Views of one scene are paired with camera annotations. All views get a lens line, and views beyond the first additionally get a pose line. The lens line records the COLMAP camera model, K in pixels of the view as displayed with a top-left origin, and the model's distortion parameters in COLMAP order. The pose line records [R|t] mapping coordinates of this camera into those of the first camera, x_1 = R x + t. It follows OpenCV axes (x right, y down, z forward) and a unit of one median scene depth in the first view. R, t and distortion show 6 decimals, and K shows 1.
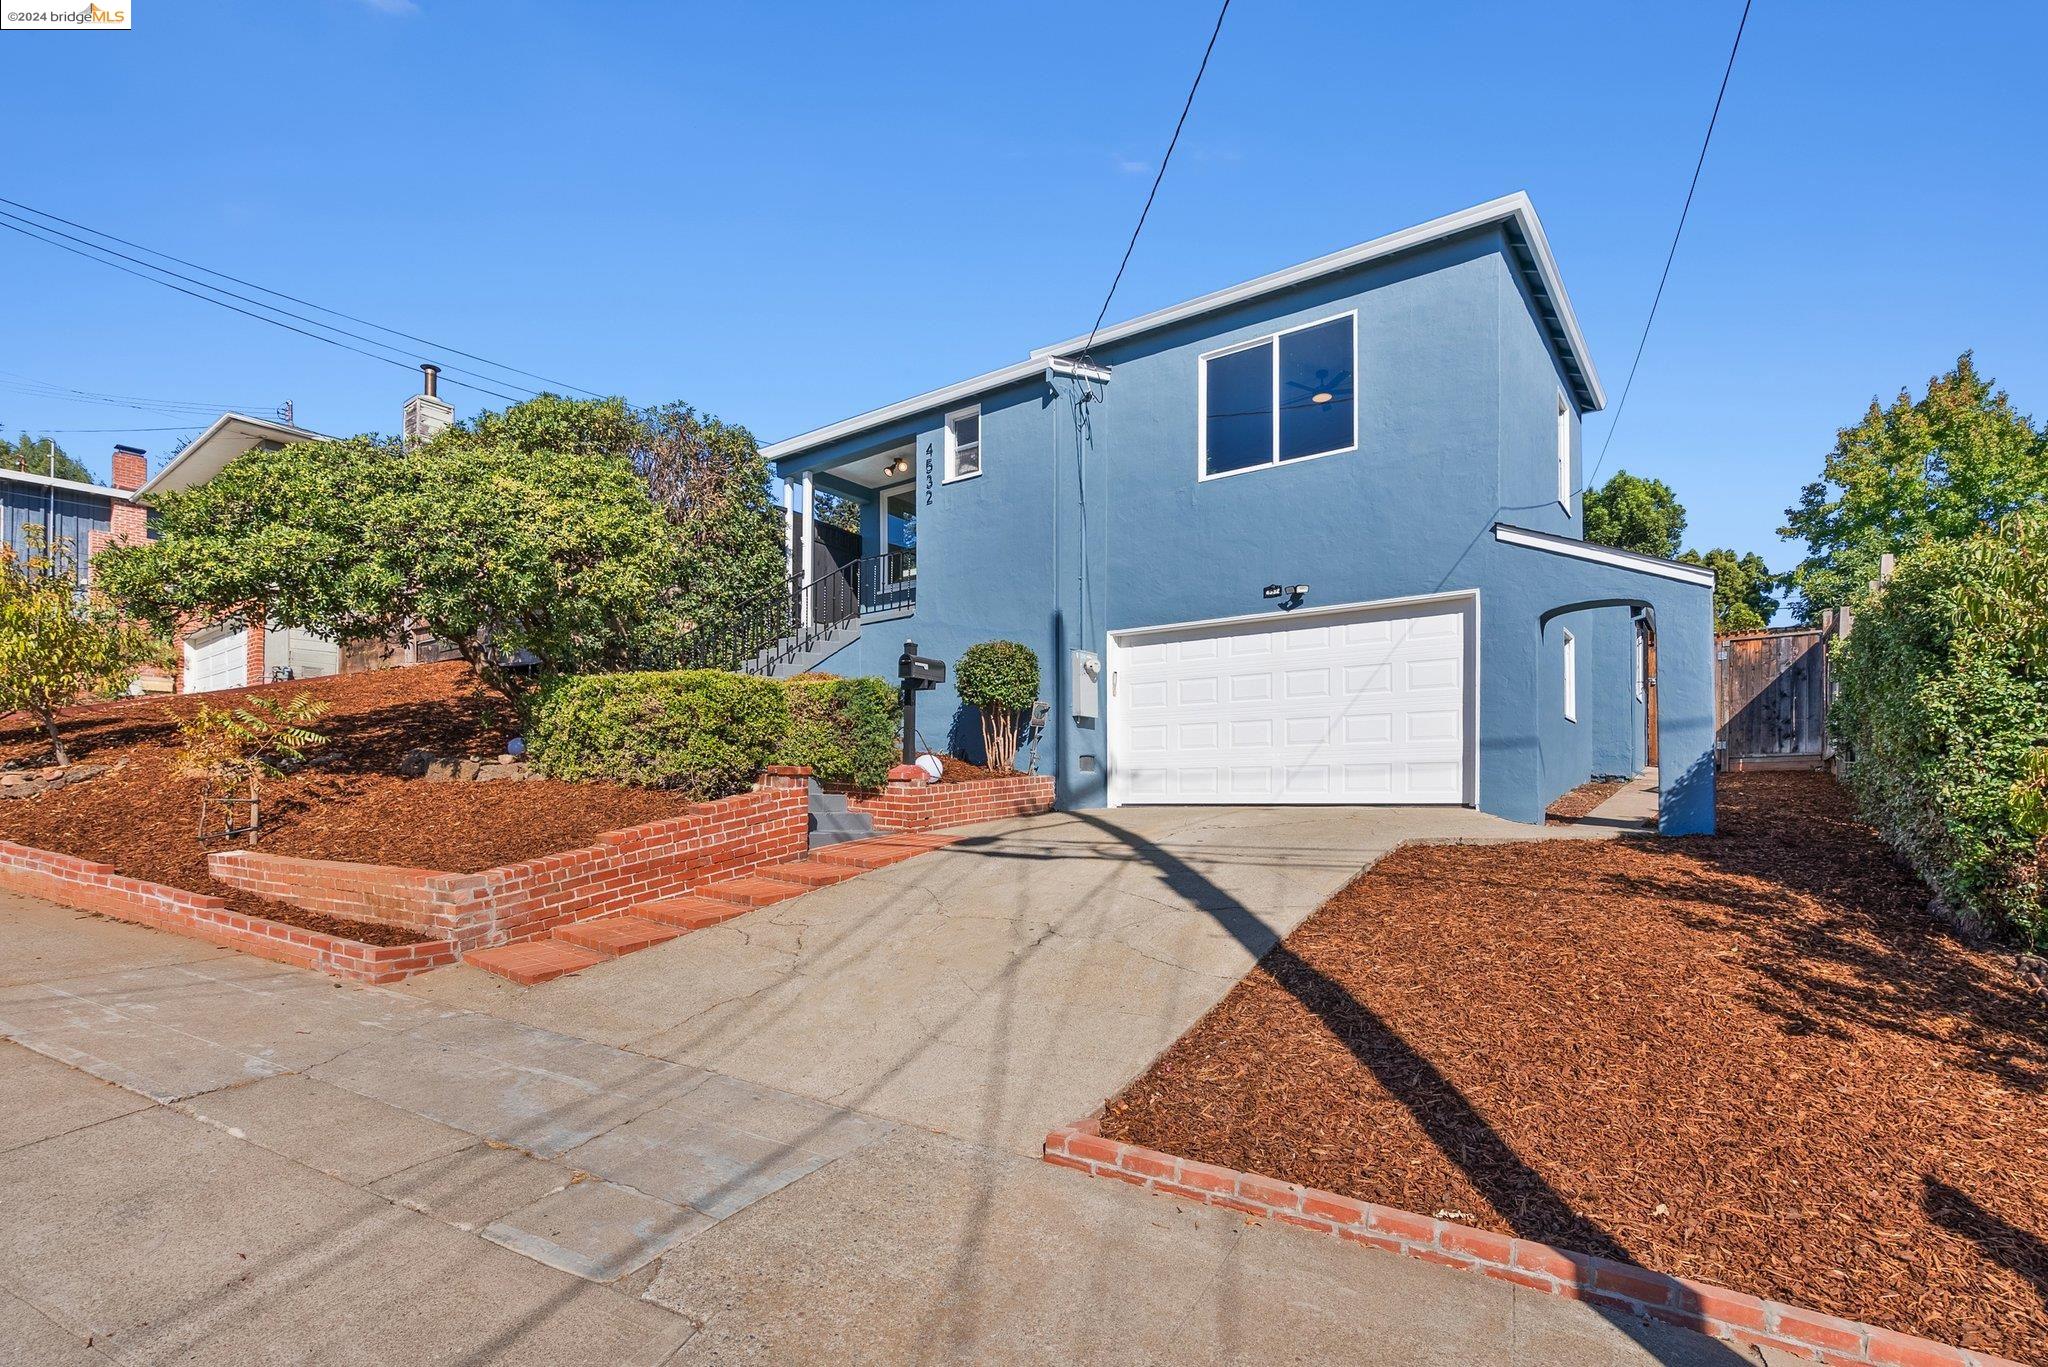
lens RADIAL K [[990.8, 0, 1074.5], [0, 990.8, 758.5], [0, 0, 1]] dist [-0.000753, -0.000023]
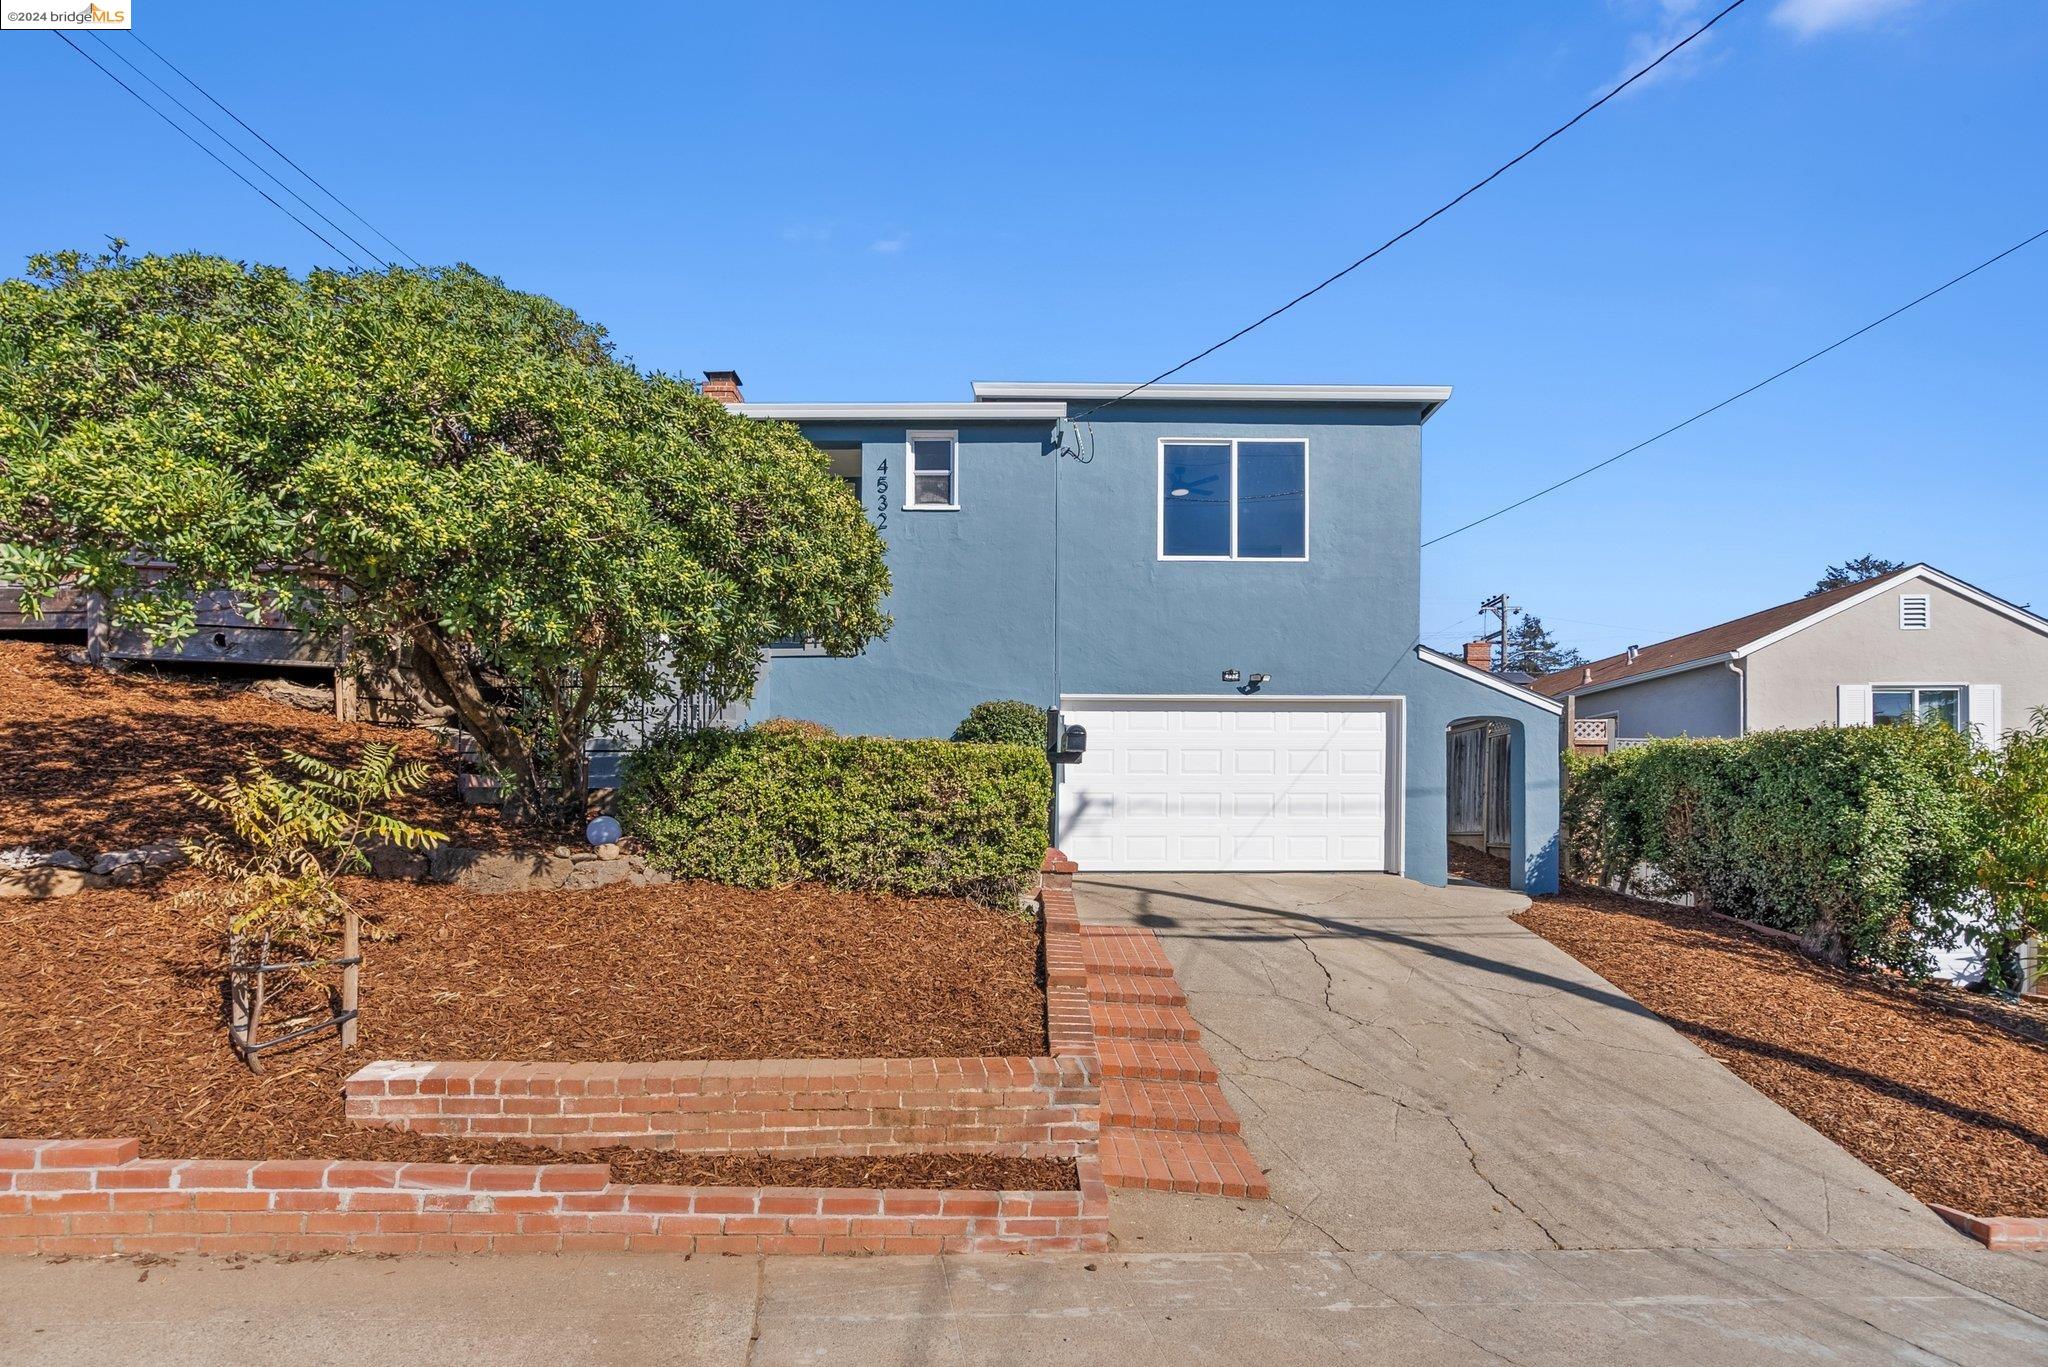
lens RADIAL K [[948.4, 0, 1091.2], [0, 948.4, 789.1], [0, 0, 1]] dist [-0.000569, 0.000024]
pose [[0.809130, 0.024658, 0.587113, -0.531774], [-0.029604, 0.999561, -0.001182, -0.037947], [-0.586884, -0.016425, 0.809504, 0.243247]]
